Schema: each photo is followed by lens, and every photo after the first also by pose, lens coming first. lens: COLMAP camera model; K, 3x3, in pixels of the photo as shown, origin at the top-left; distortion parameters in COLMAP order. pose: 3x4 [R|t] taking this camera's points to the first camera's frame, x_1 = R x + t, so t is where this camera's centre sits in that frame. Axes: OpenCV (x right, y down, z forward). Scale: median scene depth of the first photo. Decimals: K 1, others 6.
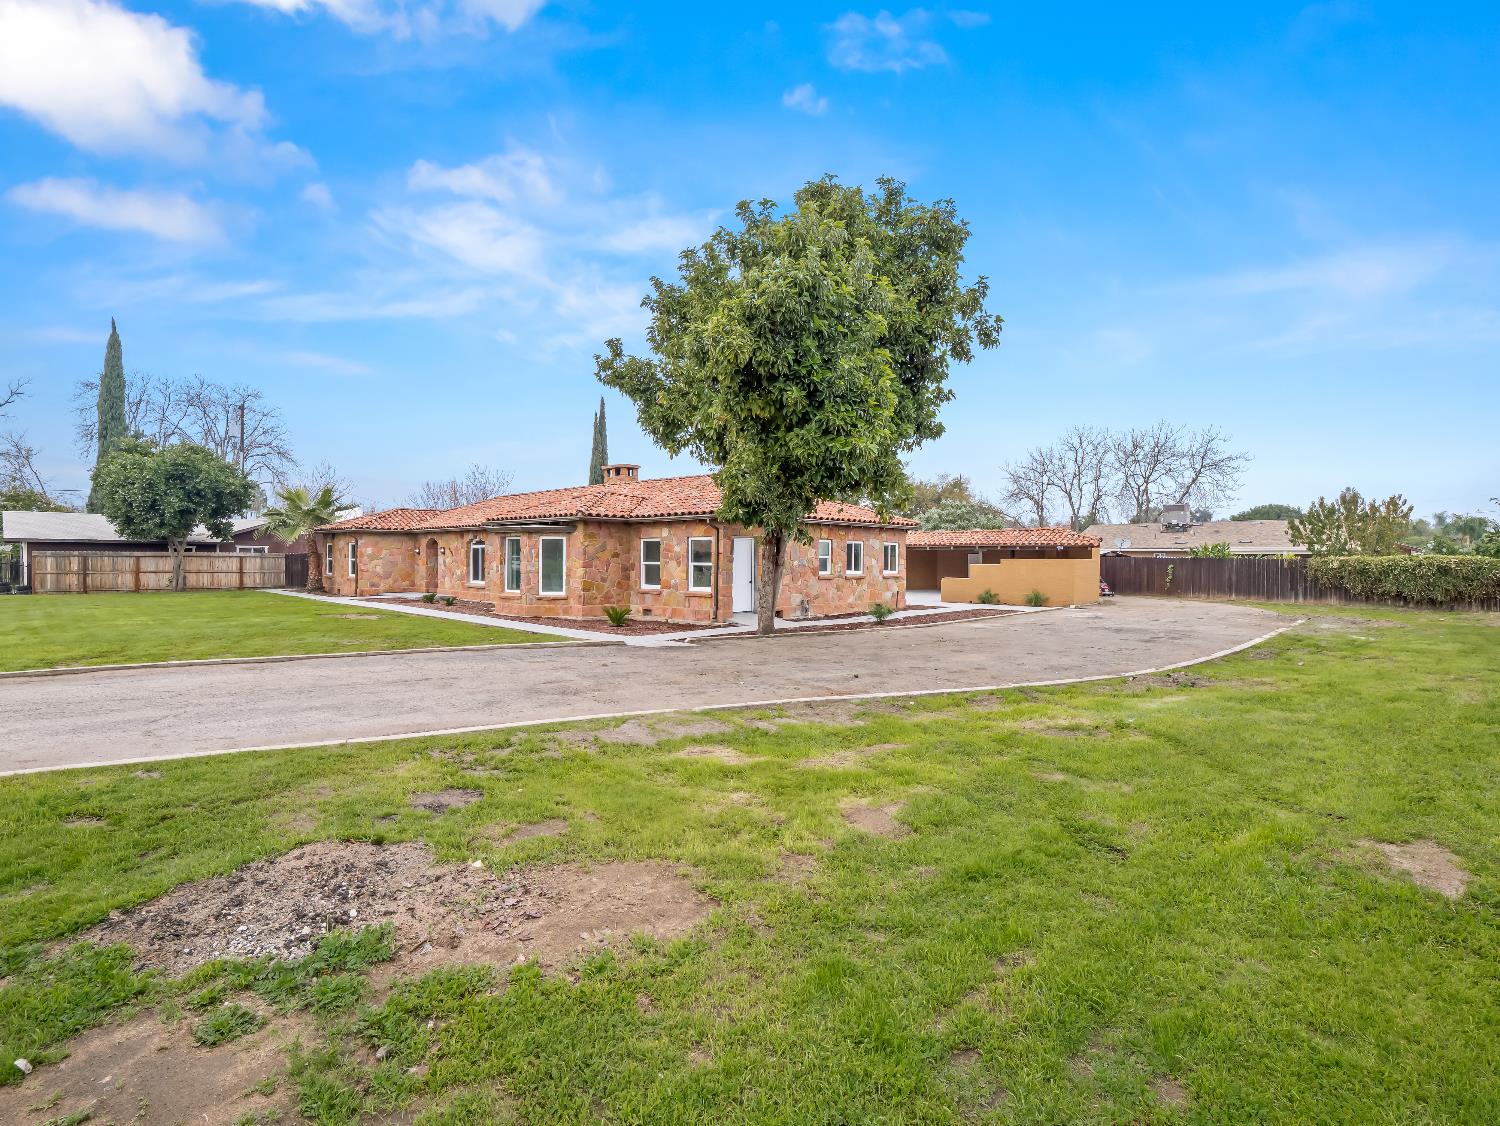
lens RADIAL K [[736.4, 0, 750.0], [0, 736.4, 563.0], [0, 0, 1]] dist [0.000012, -0.000215]
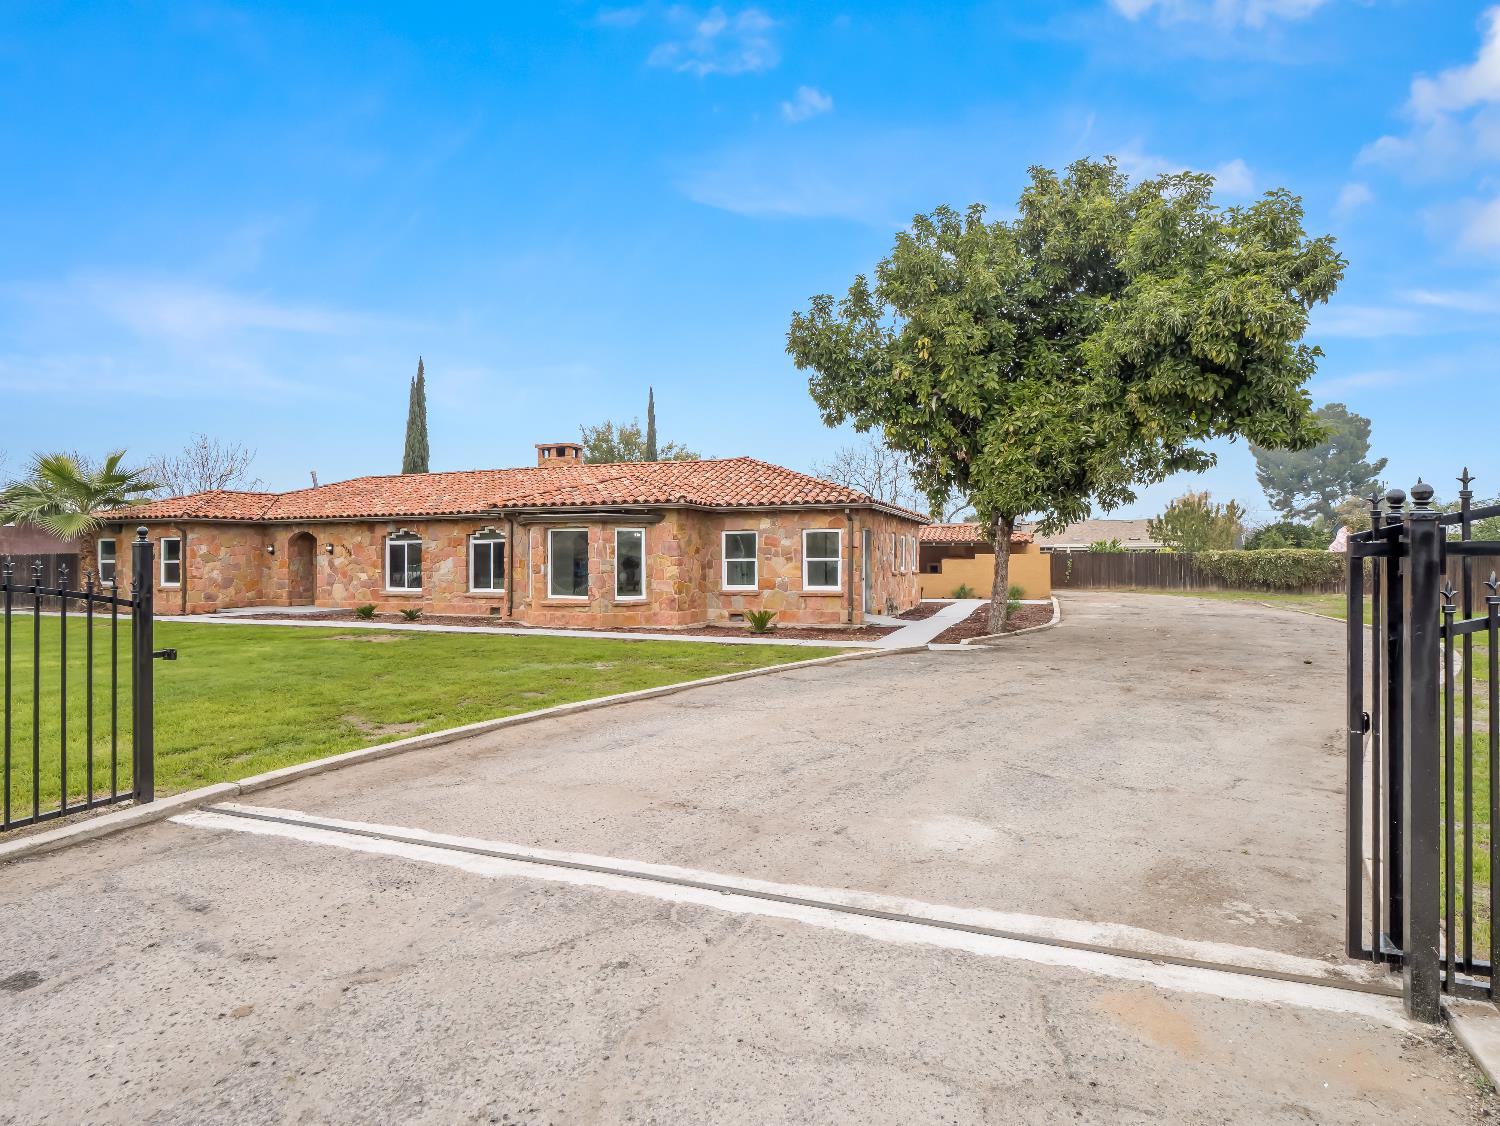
lens RADIAL K [[798.1, 0, 746.1], [0, 798.1, 560.4], [0, 0, 1]] dist [-0.000355, -0.000327]
pose [[0.922536, -0.008749, 0.385813, -0.401001], [0.011303, 0.999927, -0.004354, 0.004122], [-0.385746, 0.008377, 0.922567, 0.115082]]
